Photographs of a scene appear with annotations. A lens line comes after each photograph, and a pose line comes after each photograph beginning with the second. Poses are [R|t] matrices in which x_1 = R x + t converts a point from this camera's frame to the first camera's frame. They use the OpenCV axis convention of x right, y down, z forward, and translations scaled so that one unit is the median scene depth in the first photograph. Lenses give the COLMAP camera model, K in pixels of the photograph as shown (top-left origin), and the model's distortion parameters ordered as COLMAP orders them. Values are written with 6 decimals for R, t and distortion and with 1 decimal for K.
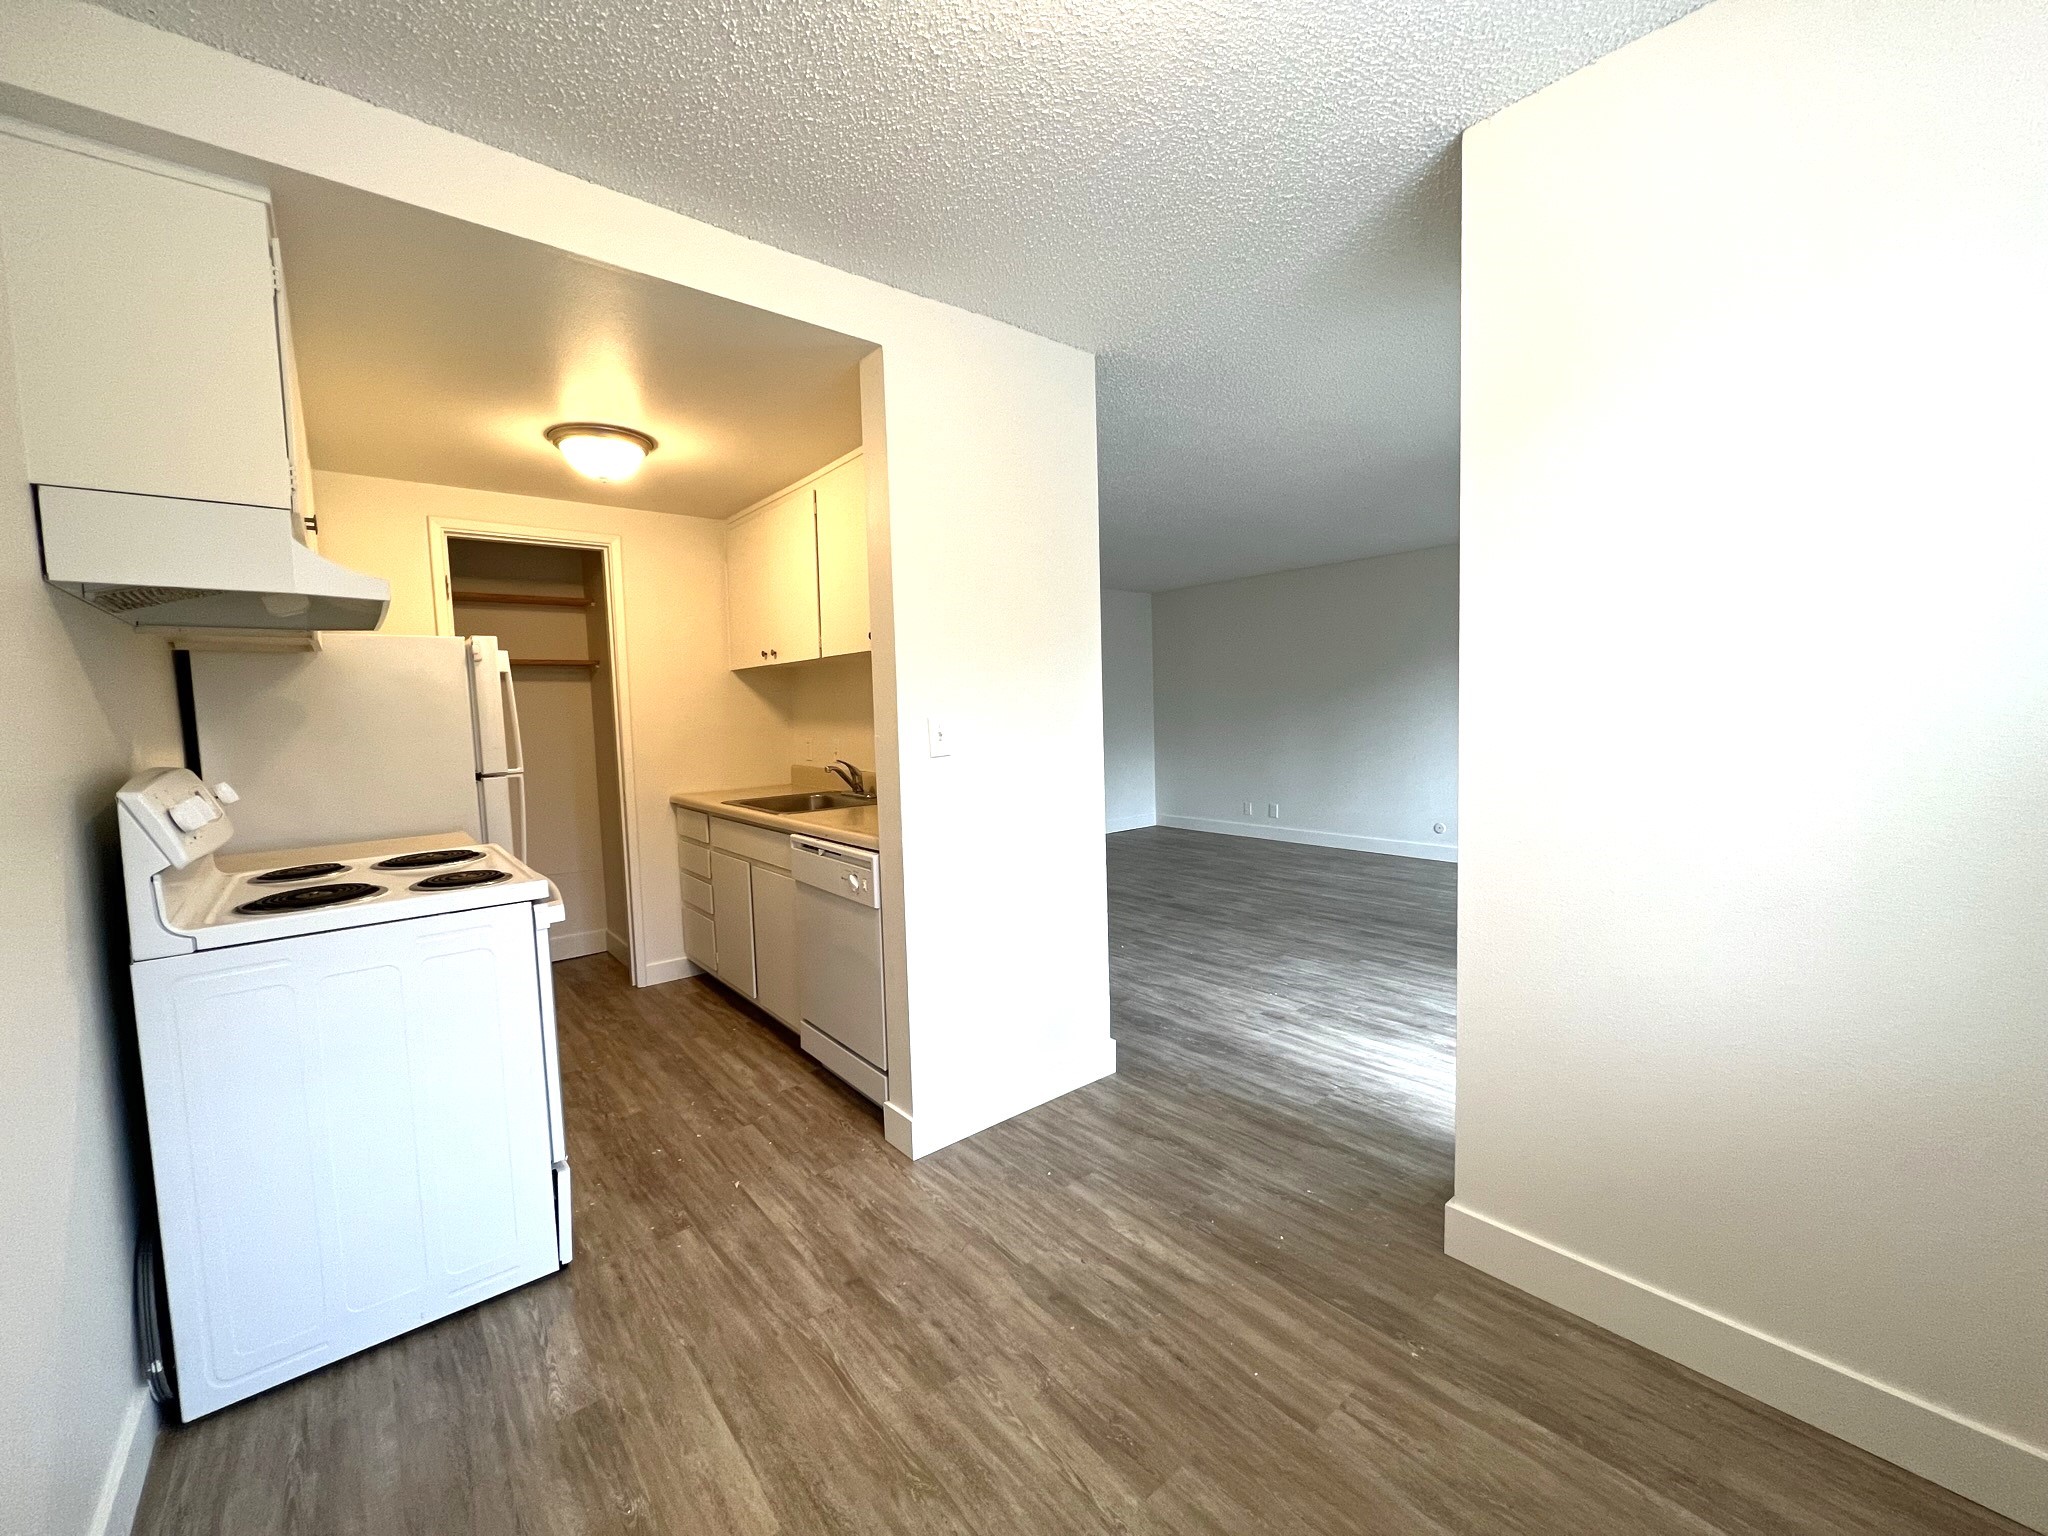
lens RADIAL K [[826.1, 0, 1027.0], [0, 826.1, 765.5], [0, 0, 1]] dist [-0.001702, -0.000235]
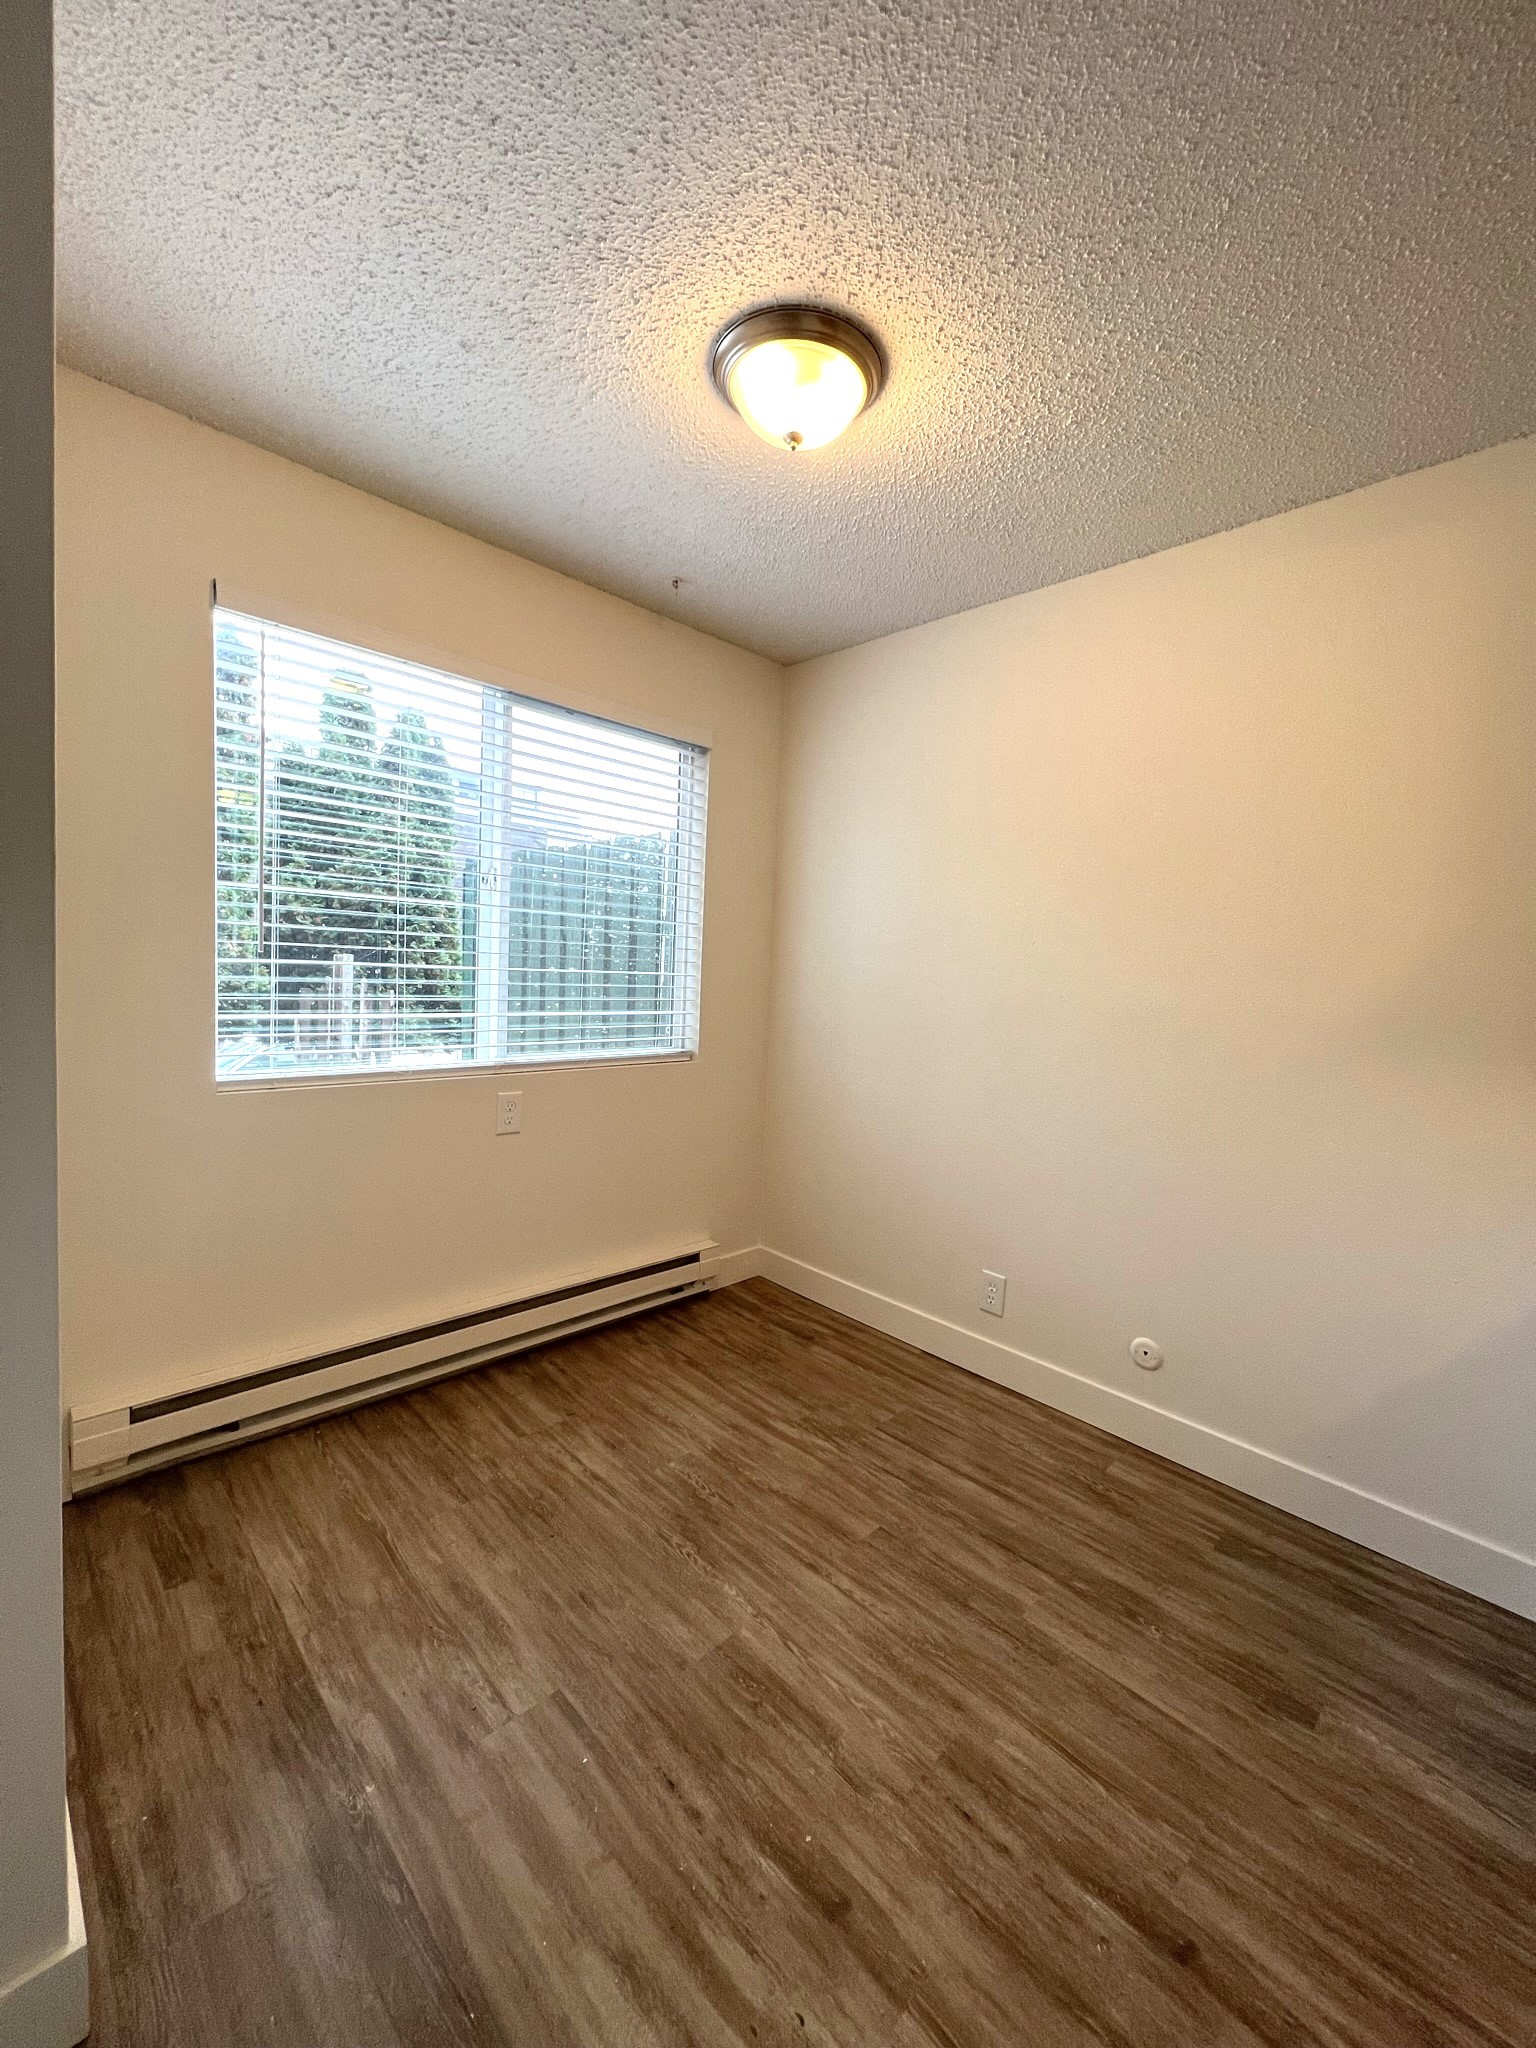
lens RADIAL K [[826.1, 0, 768.0], [0, 826.1, 1024.0], [0, 0, 1]] dist [-0.001702, -0.000235]
pose [[-0.997074, -0.011194, -0.075622, 0.101950], [-0.021853, 0.989677, 0.141641, -0.077010], [0.073256, 0.142879, -0.987025, 1.074070]]
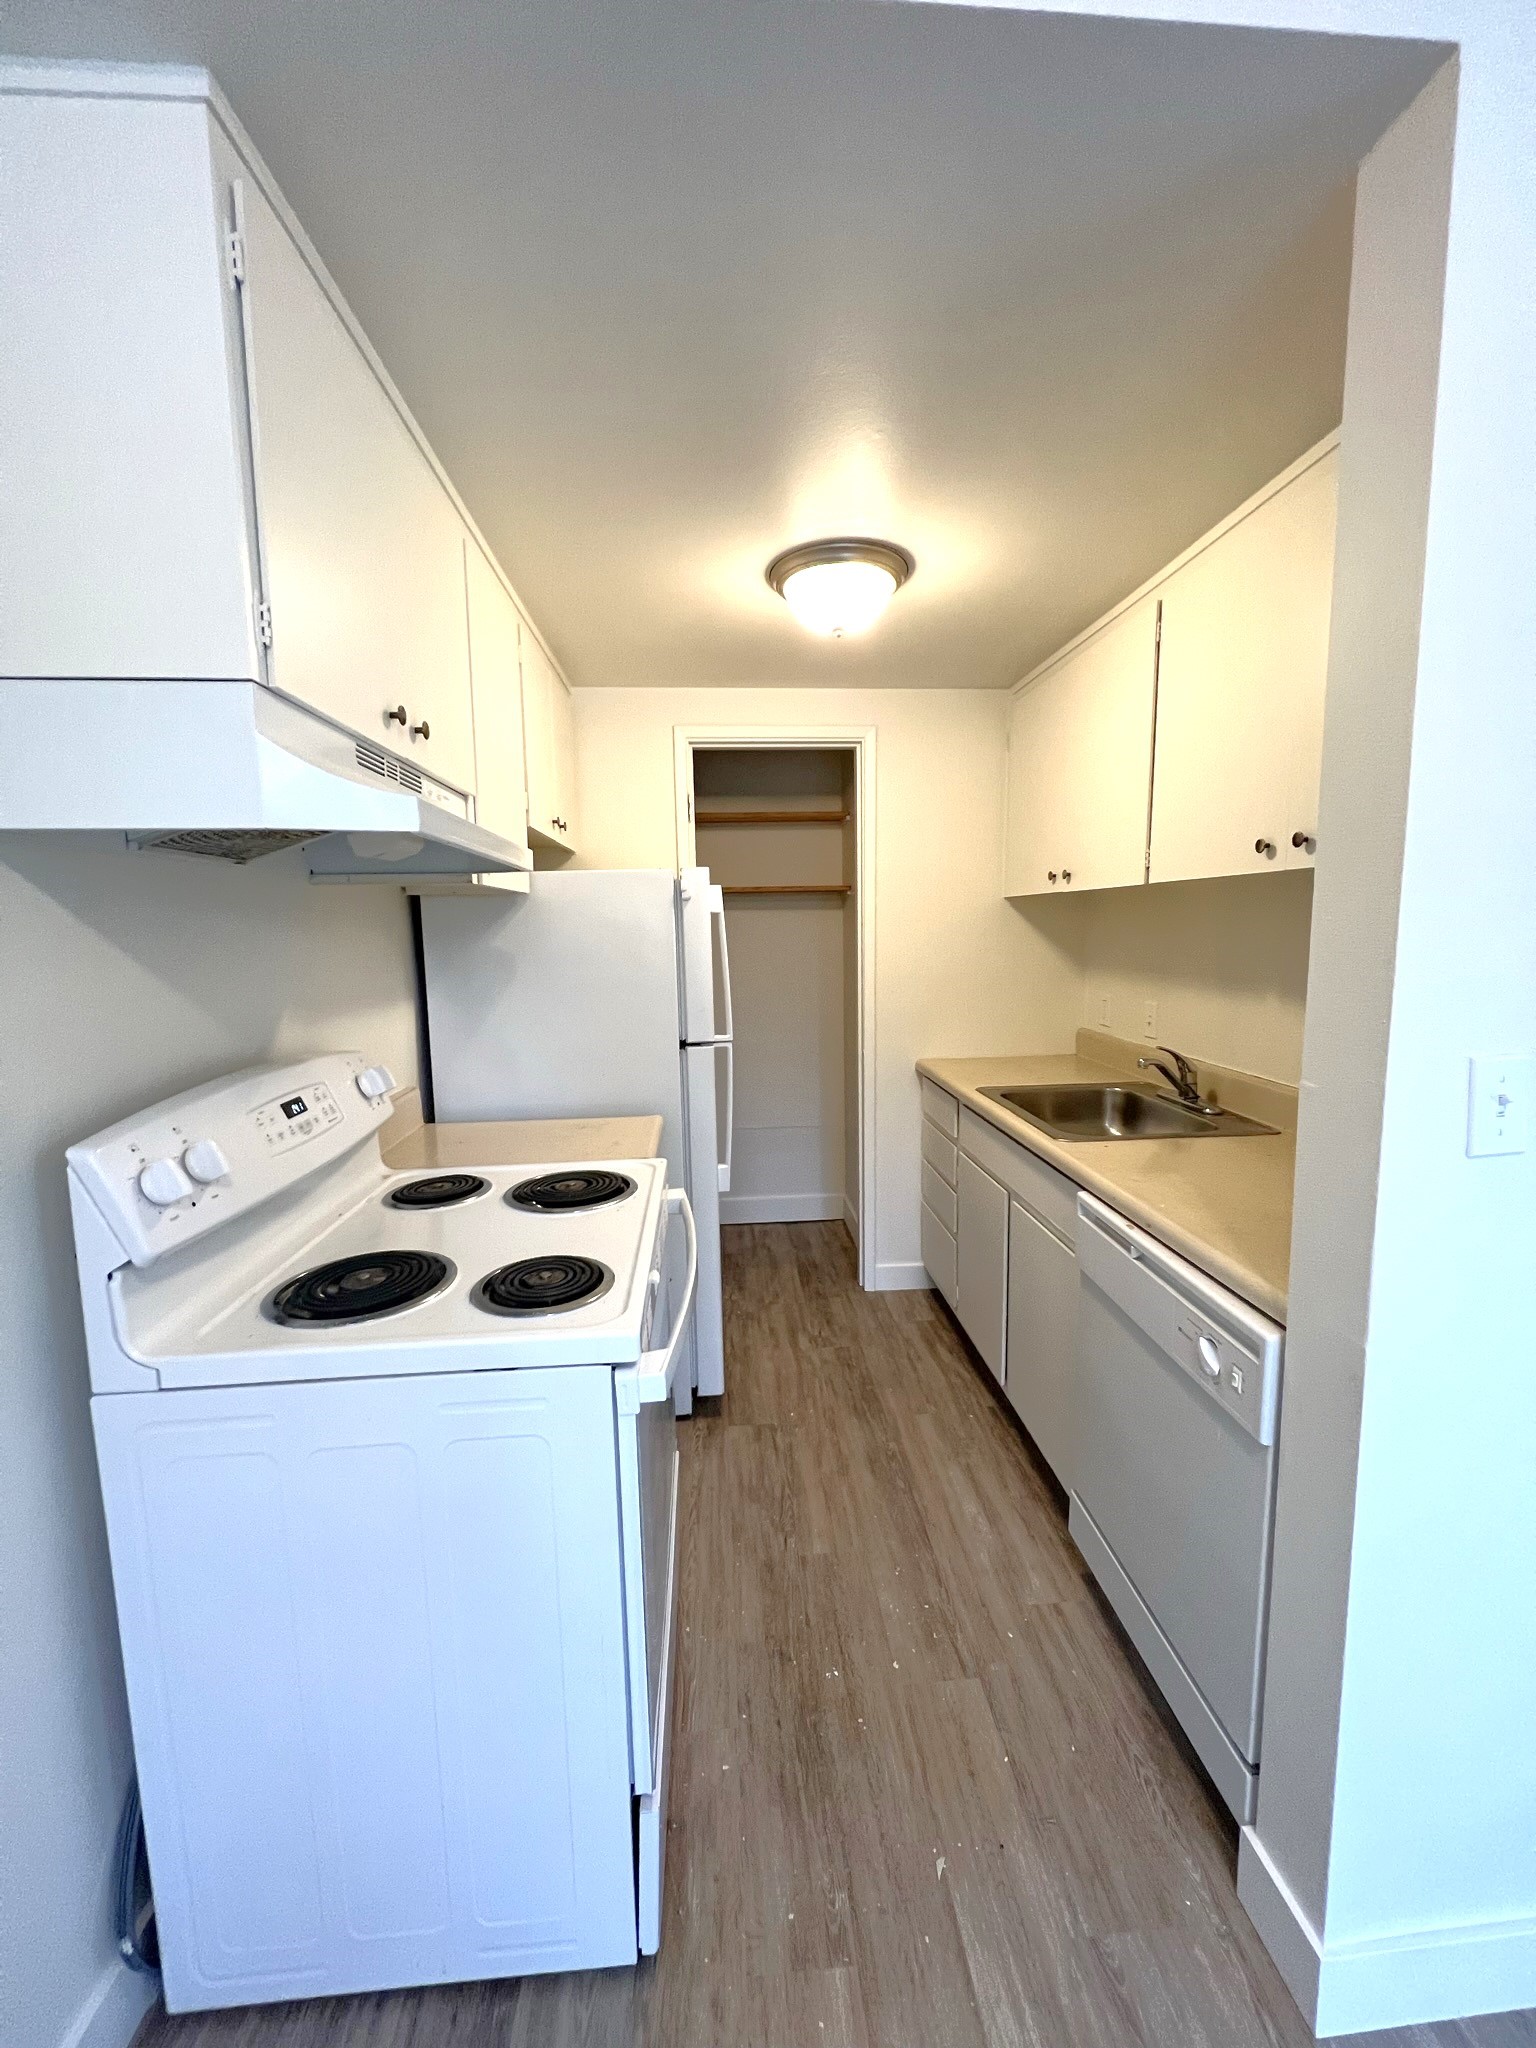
lens RADIAL K [[826.1, 0, 768.0], [0, 826.1, 1024.0], [0, 0, 1]] dist [-0.001702, -0.000235]
pose [[0.812389, 0.083350, -0.577129, -0.151032], [-0.047074, 0.995876, 0.077562, -0.079991], [0.581213, -0.035843, 0.812962, 0.439101]]
